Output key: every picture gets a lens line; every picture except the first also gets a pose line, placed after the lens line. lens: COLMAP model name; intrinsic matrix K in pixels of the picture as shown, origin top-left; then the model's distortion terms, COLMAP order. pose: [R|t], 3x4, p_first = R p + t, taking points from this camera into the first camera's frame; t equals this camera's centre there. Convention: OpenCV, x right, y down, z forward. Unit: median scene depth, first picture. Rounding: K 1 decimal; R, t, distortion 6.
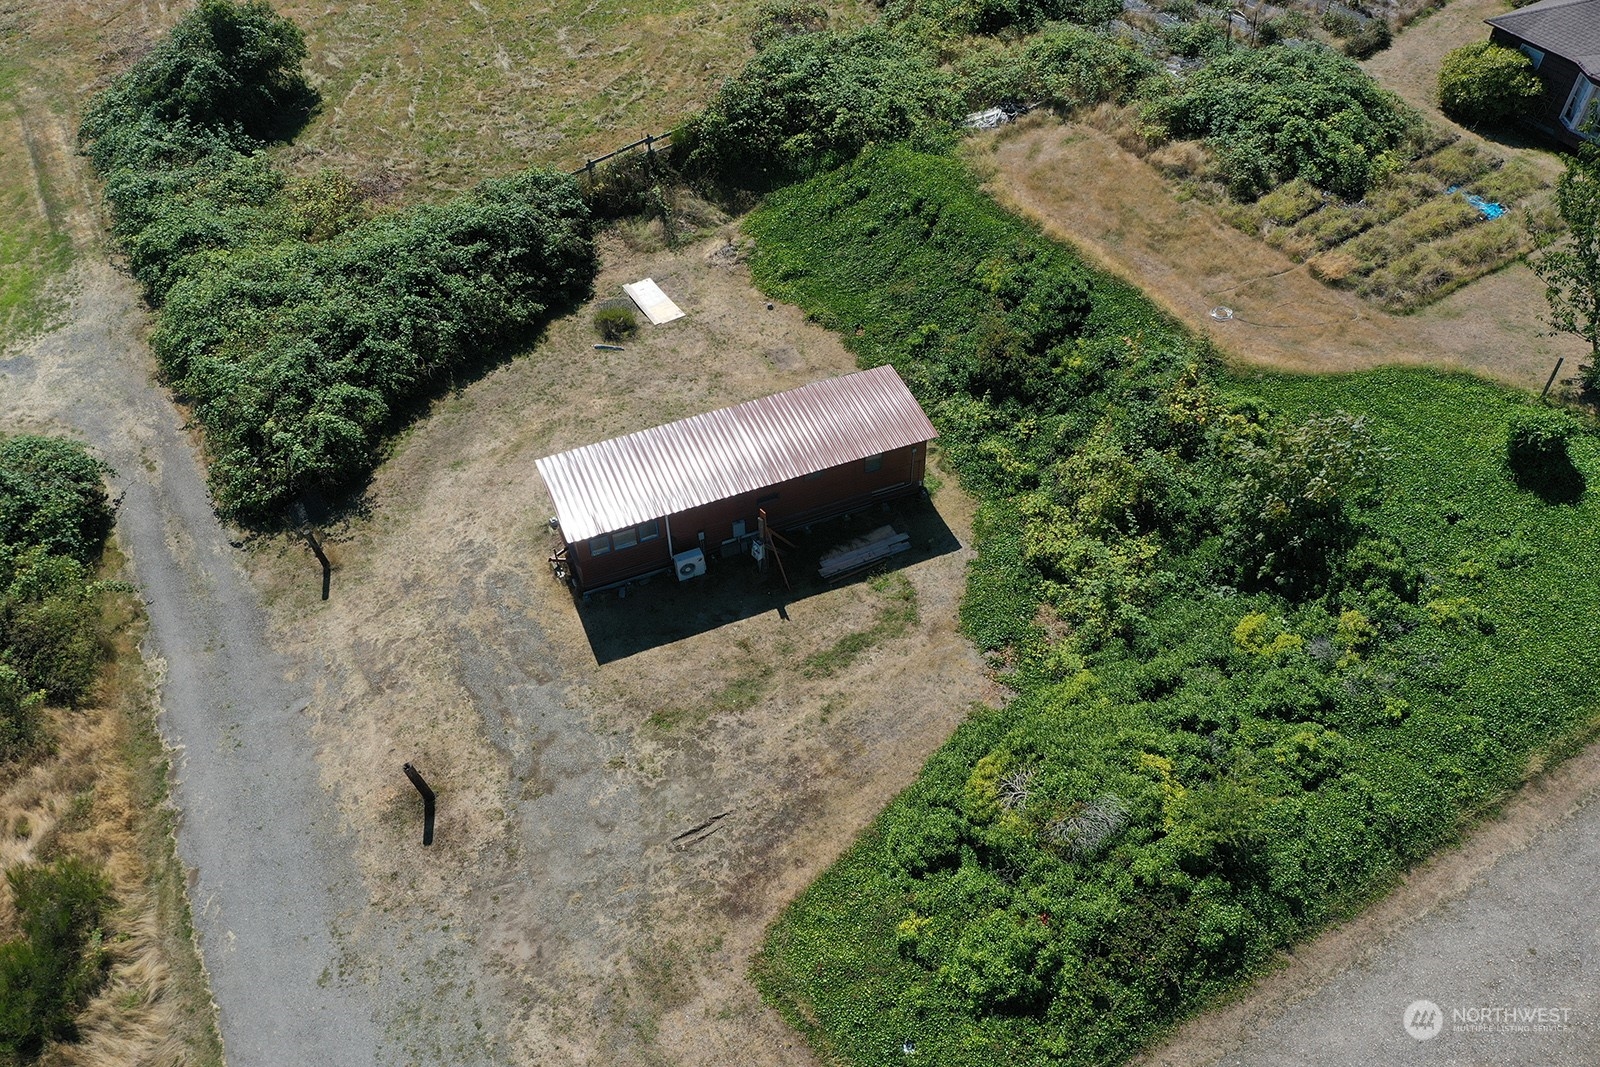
lens RADIAL K [[1275.9, 0, 800.0], [0, 1275.9, 533.5], [0, 0, 1]] dist [0.013779, 0.003960]
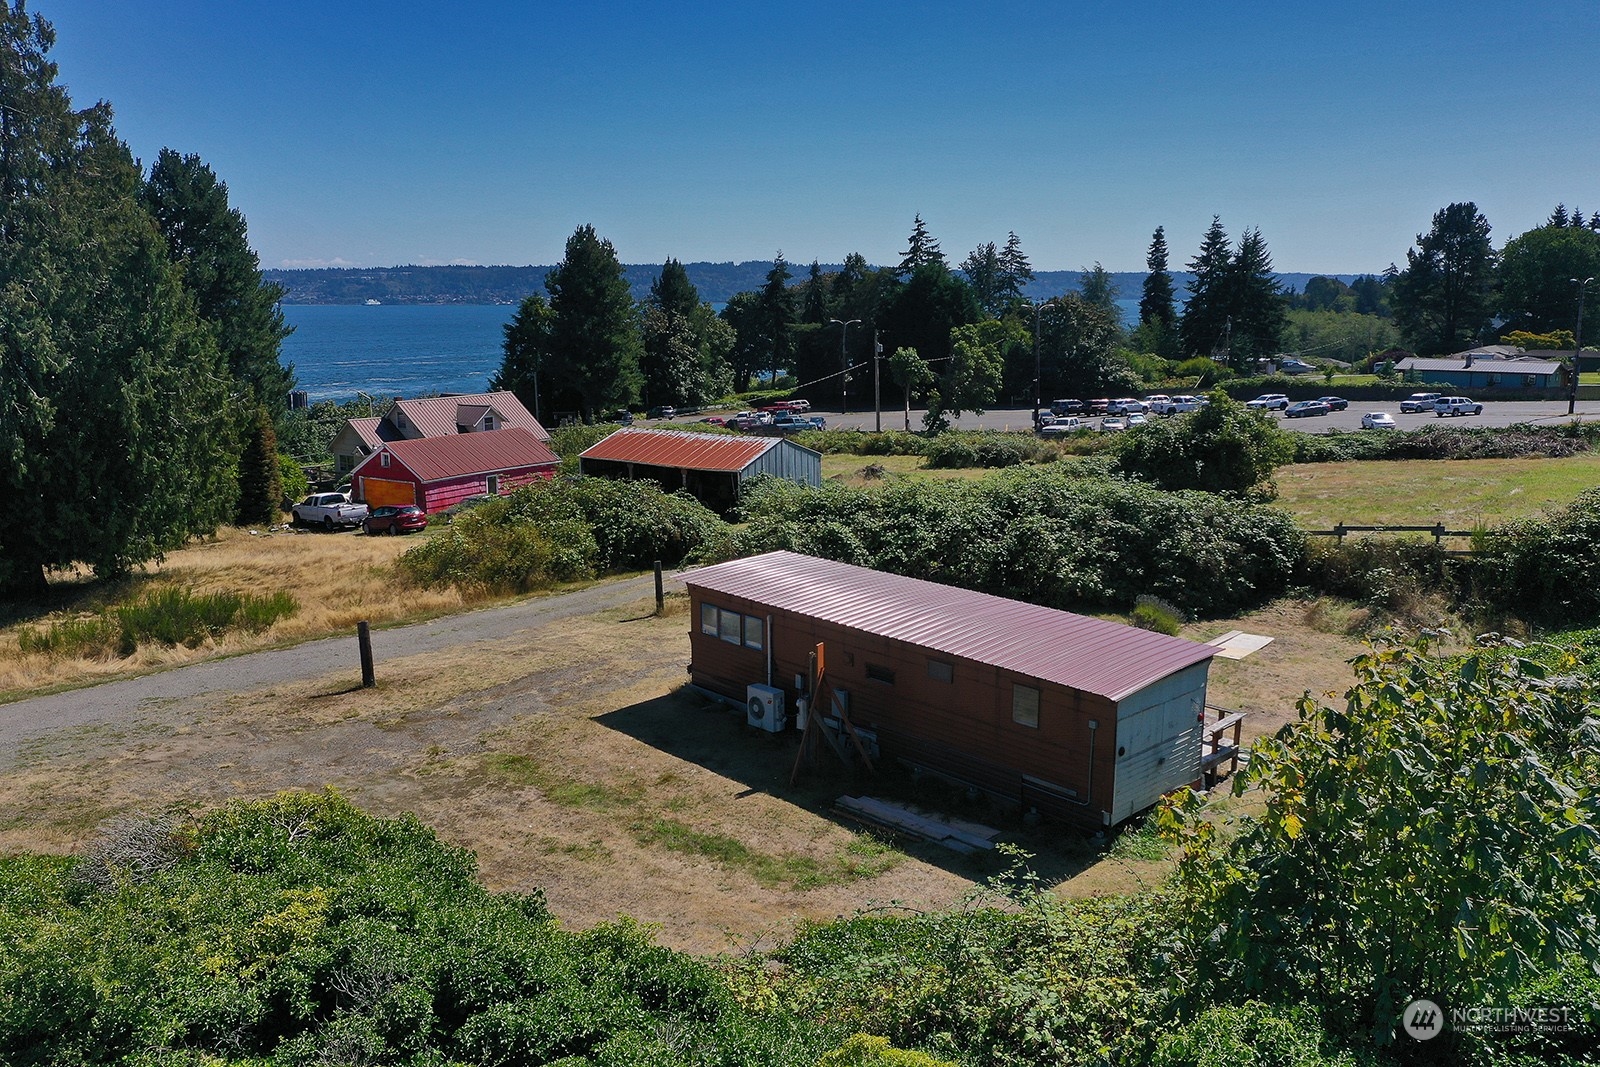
lens RADIAL K [[1264.5, 0, 800.0], [0, 1264.5, 533.5], [0, 0, 1]] dist [0.010070, 0.000646]
pose [[0.360925, 0.186082, -0.913842, 0.520015], [-0.678400, 0.724767, -0.120355, 0.024894], [0.639927, 0.663390, 0.387825, 0.653338]]
